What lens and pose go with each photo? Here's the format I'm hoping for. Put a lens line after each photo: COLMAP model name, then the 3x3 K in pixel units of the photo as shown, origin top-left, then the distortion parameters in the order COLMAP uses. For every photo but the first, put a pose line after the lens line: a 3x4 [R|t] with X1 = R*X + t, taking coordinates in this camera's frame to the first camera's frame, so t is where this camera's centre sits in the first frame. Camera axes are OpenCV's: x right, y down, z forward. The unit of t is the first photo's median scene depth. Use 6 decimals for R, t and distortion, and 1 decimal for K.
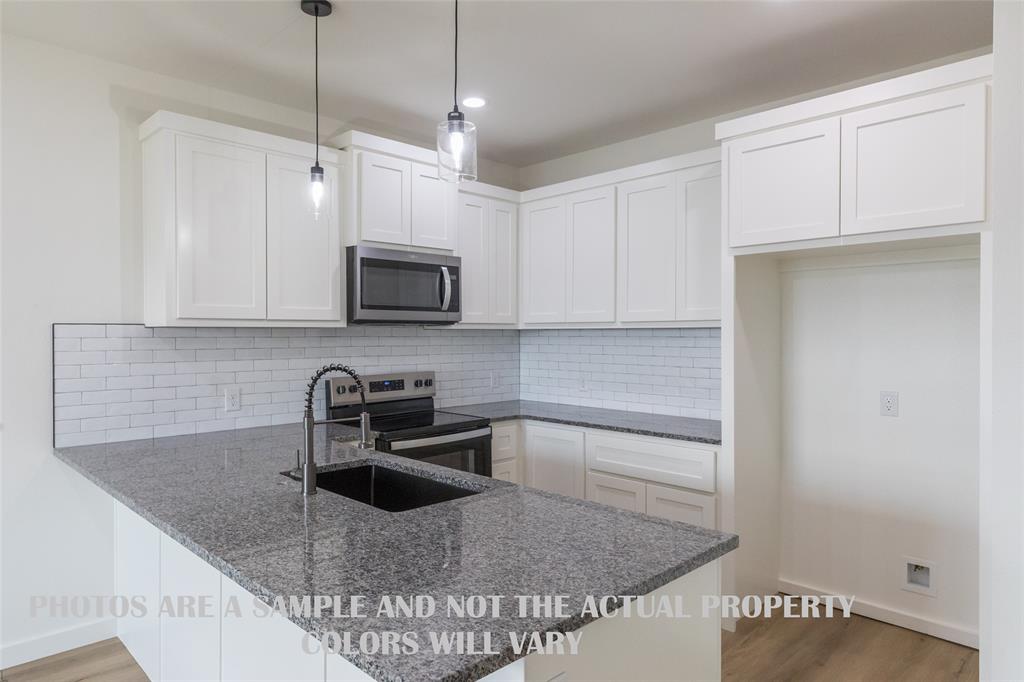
lens RADIAL K [[630.6, 0, 518.3], [0, 630.6, 340.9], [0, 0, 1]] dist [-0.025190, -0.000271]
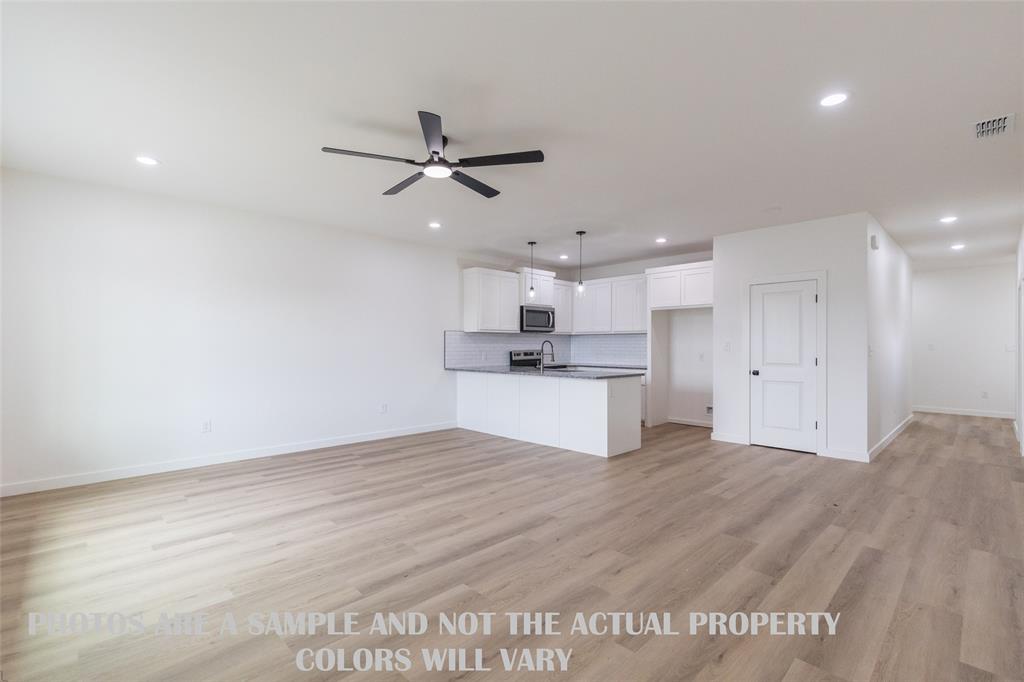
lens RADIAL K [[461.8, 0, 506.6], [0, 461.8, 345.1], [0, 0, 1]] dist [0.003205, 0.001239]
pose [[0.999655, 0.003251, -0.026056, -0.277613], [-0.003570, 0.999919, -0.012195, 0.061391], [0.026014, 0.012284, 0.999586, -1.153073]]
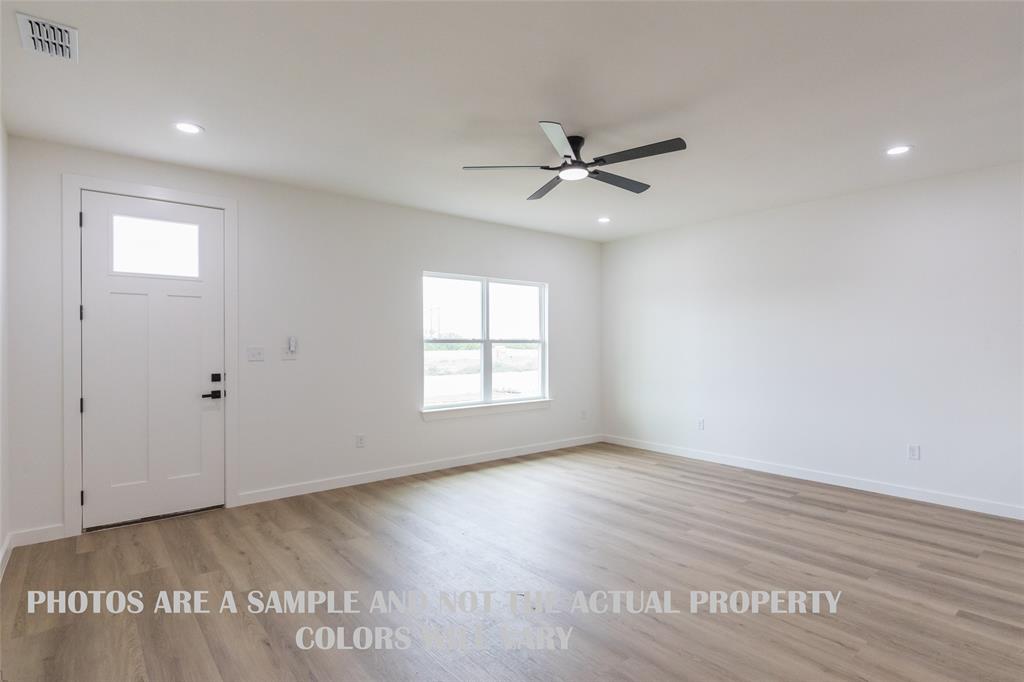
lens RADIAL K [[530.3, 0, 511.1], [0, 530.3, 342.8], [0, 0, 1]] dist [0.000299, -0.001062]
pose [[-0.111595, -0.001388, -0.993753, 0.586839], [-0.008685, 0.999962, -0.000421, 0.027519], [0.993716, 0.008584, -0.111603, -0.235917]]
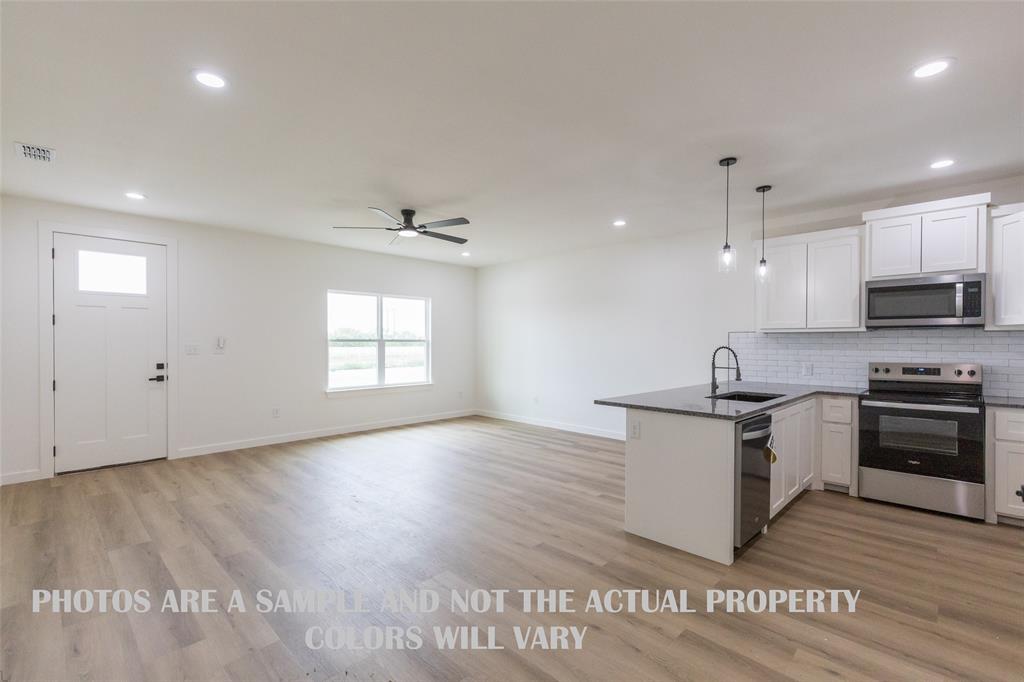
lens RADIAL K [[461.8, 0, 513.0], [0, 461.8, 343.2], [0, 0, 1]] dist [0.003205, 0.001239]
pose [[0.001695, 0.005030, -0.999986, 0.931344], [-0.013635, 0.999895, 0.005007, 0.016091], [0.999906, 0.013626, 0.001763, 0.076832]]
